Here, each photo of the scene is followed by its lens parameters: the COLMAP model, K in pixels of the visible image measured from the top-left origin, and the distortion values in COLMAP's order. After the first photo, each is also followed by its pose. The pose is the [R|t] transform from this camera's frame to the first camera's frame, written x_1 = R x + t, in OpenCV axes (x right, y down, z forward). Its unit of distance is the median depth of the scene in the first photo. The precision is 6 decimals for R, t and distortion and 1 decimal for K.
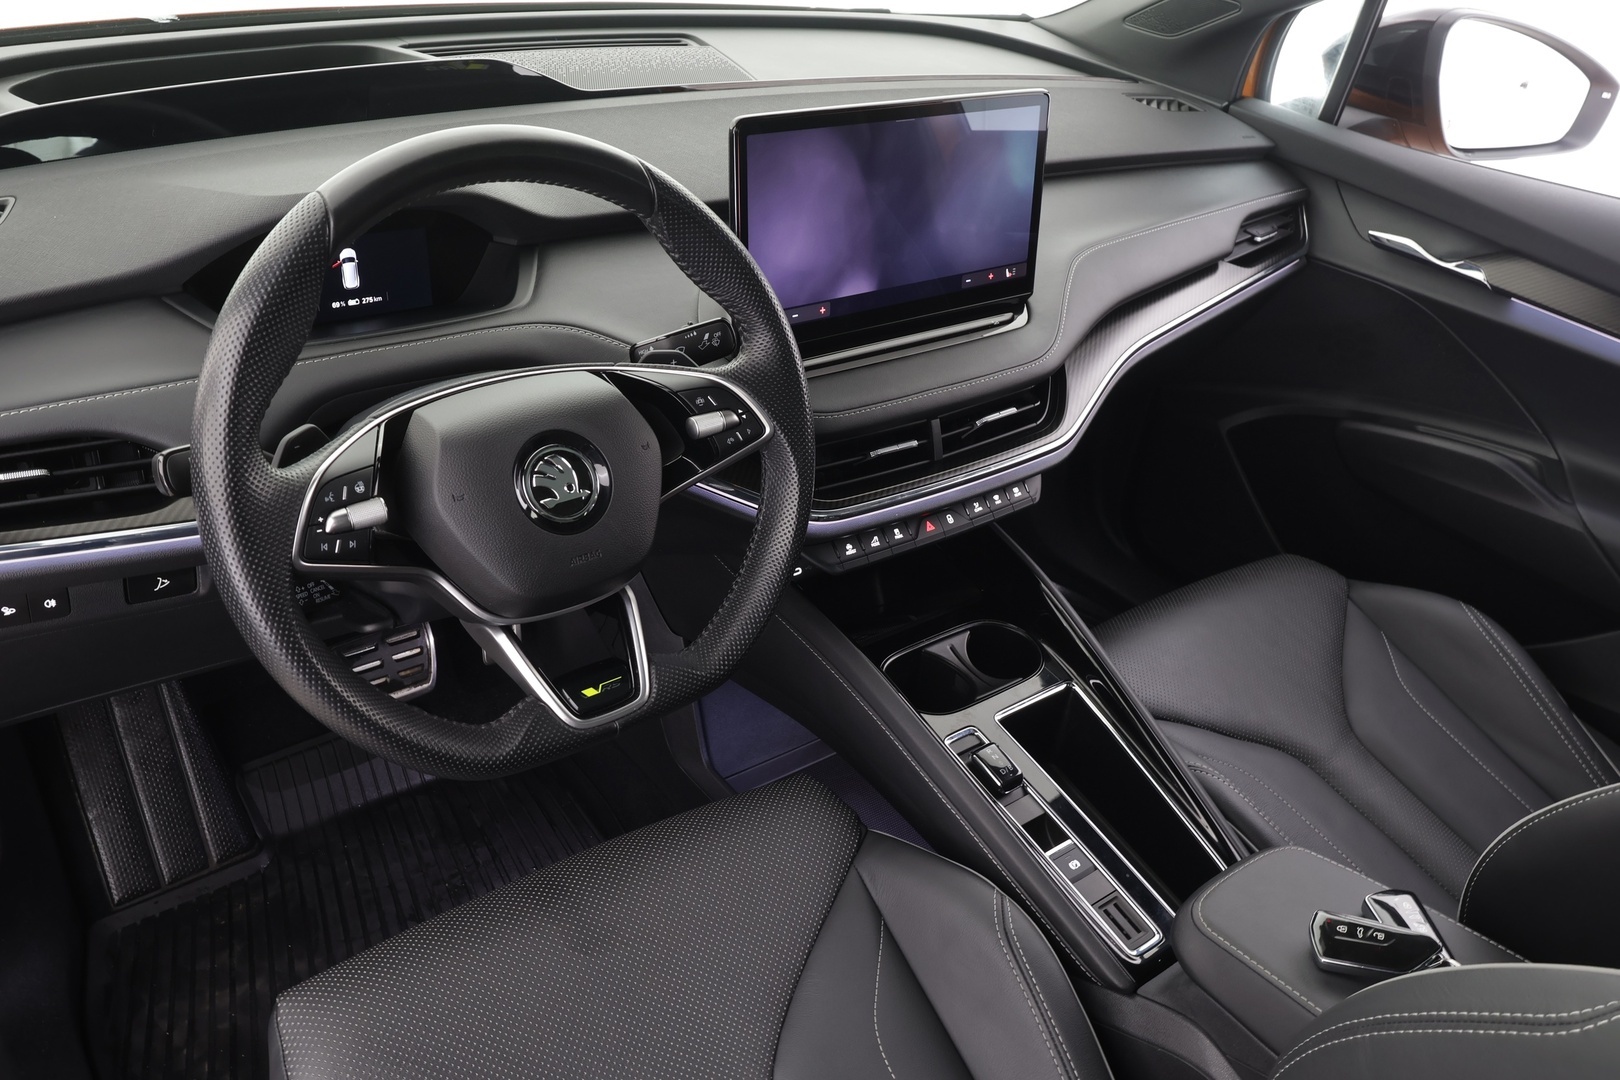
lens RADIAL K [[1288.1, 0, 810.0], [0, 1288.1, 540.0], [0, 0, 1]] dist [0.002437, -0.002090]
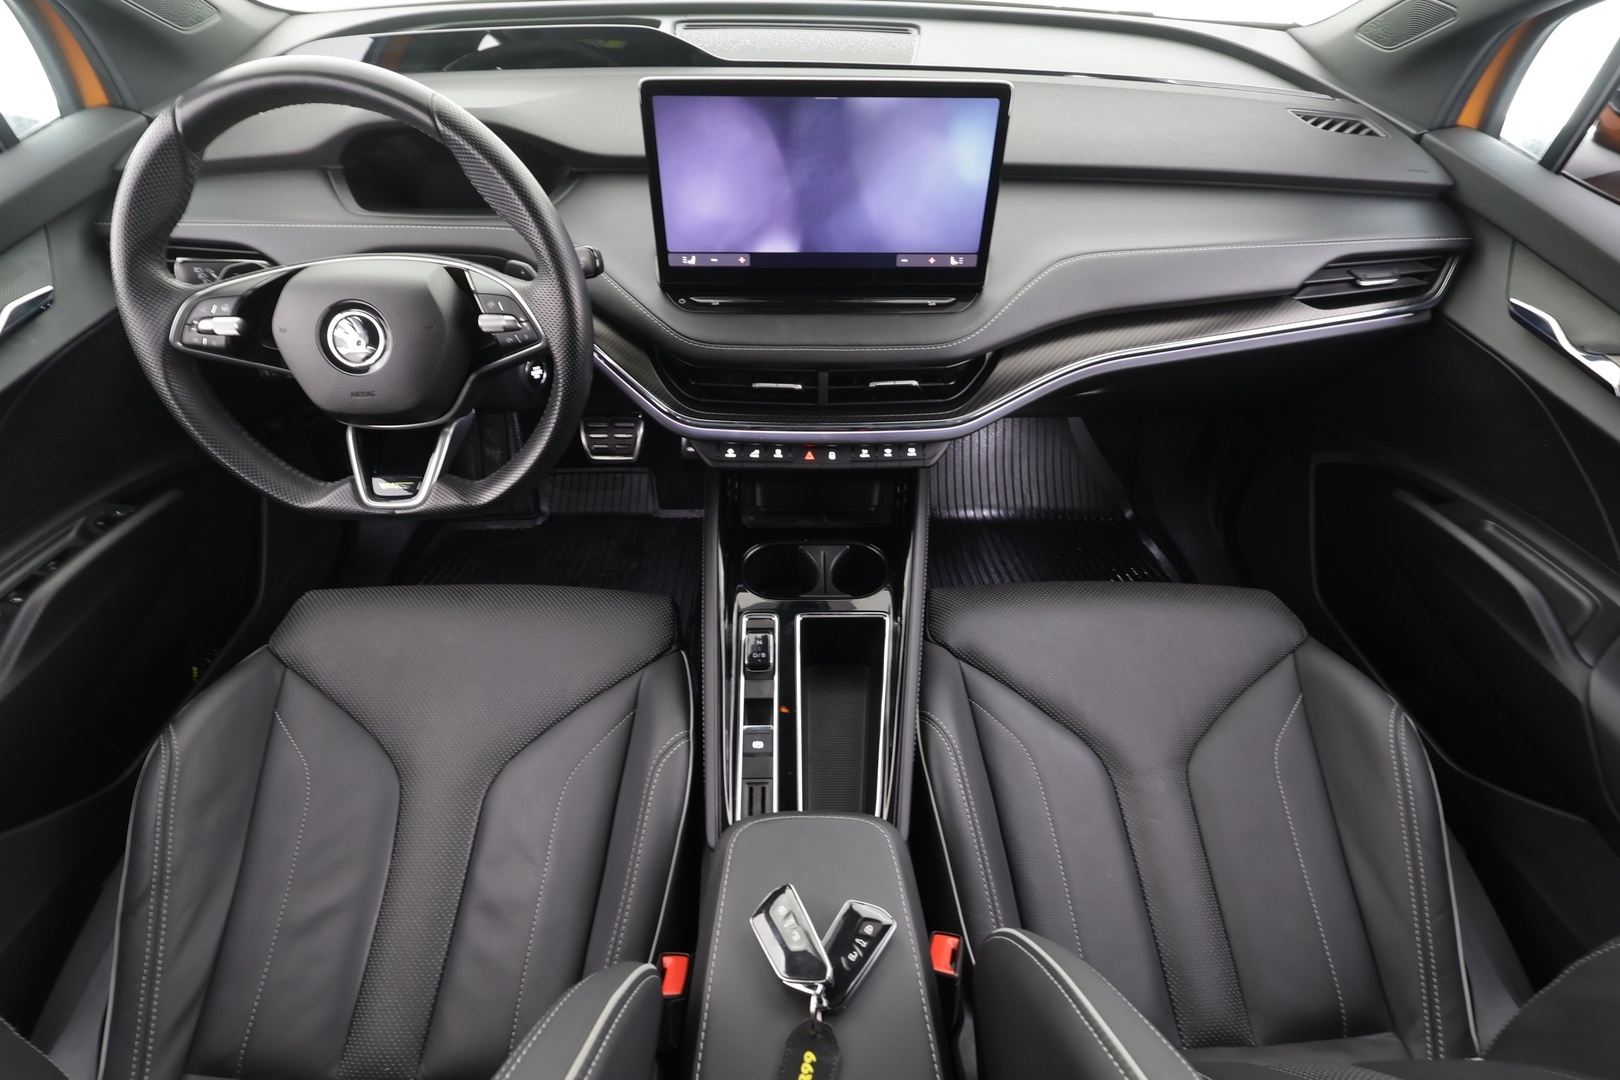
lens RADIAL K [[768.0, 0, 810.0], [0, 768.0, 540.0], [0, 0, 1]] dist [0.000373, 0.000709]
pose [[0.804800, 0.359307, -0.472436, 0.506887], [-0.259777, 0.928900, 0.263934, -0.140485], [0.533679, -0.089686, 0.840918, 0.393166]]
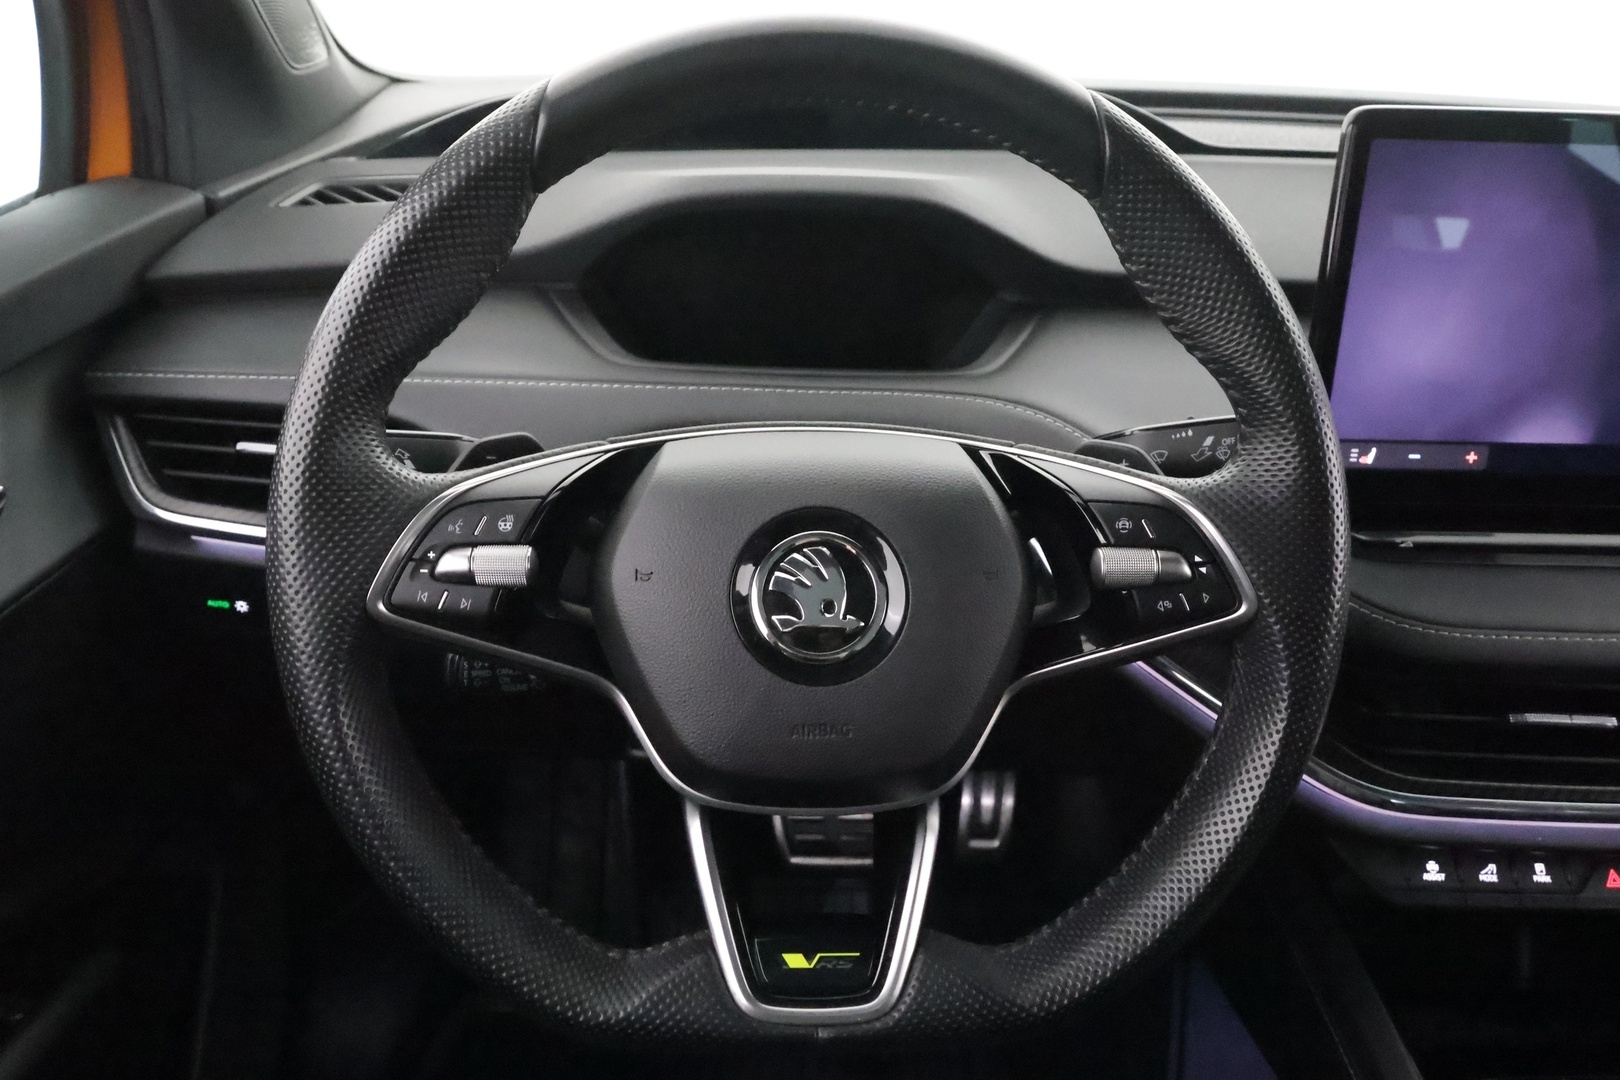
lens RADIAL K [[1246.1, 0, 810.0], [0, 1246.1, 540.0], [0, 0, 1]] dist [-0.001476, 0.004598]
pose [[0.815641, 0.189817, -0.546534, 0.081559], [-0.270683, 0.960082, -0.070518, -0.020426], [0.511333, 0.205454, 0.834462, 0.379892]]
